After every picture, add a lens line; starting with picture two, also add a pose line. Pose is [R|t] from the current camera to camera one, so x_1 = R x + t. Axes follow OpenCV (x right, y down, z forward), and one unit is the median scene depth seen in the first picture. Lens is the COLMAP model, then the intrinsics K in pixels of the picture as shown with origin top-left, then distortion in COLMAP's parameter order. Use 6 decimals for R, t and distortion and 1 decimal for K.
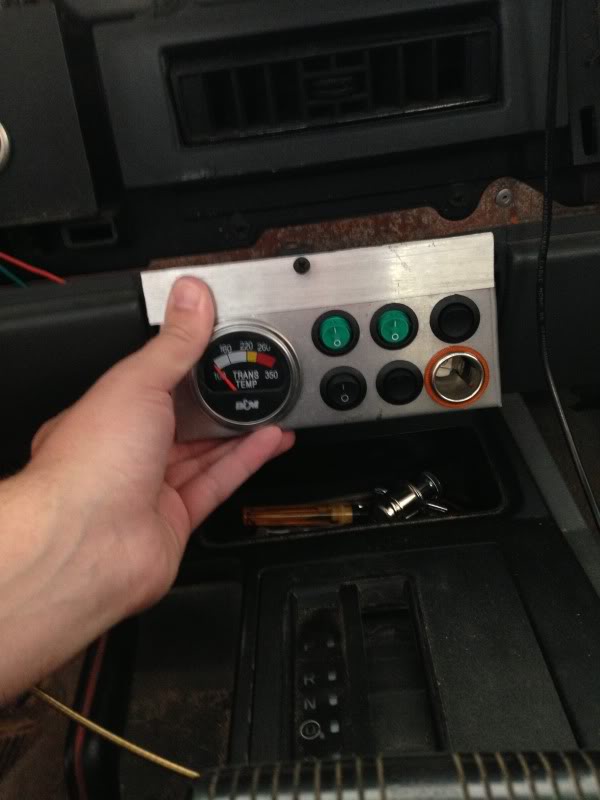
lens RADIAL K [[789.9, 0, 300.0], [0, 789.9, 400.0], [0, 0, 1]] dist [0.008622, 0.001740]
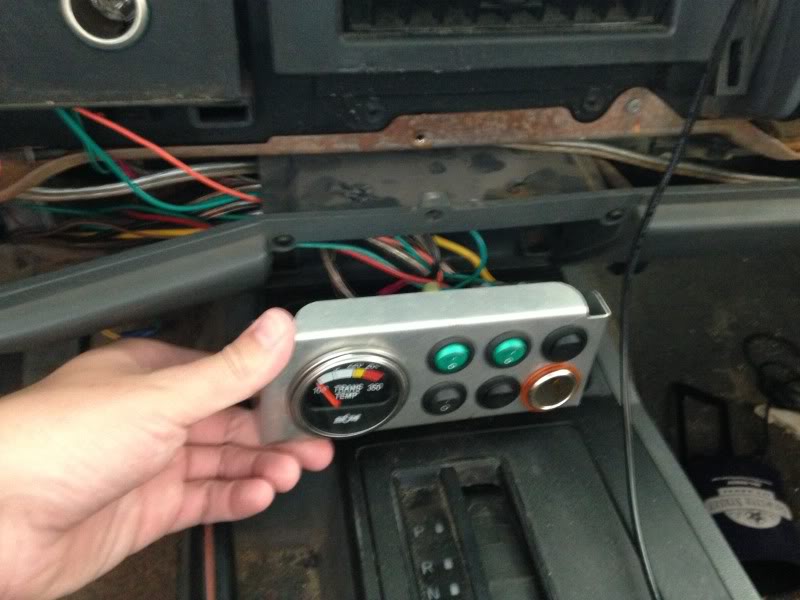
lens RADIAL K [[789.9, 0, 400.0], [0, 789.9, 300.0], [0, 0, 1]] dist [0.008622, 0.001740]
pose [[0.967046, 0.031560, 0.252638, -0.274730], [-0.083240, 0.976947, 0.196585, -0.186740], [-0.240610, -0.211136, 0.947380, 0.064159]]
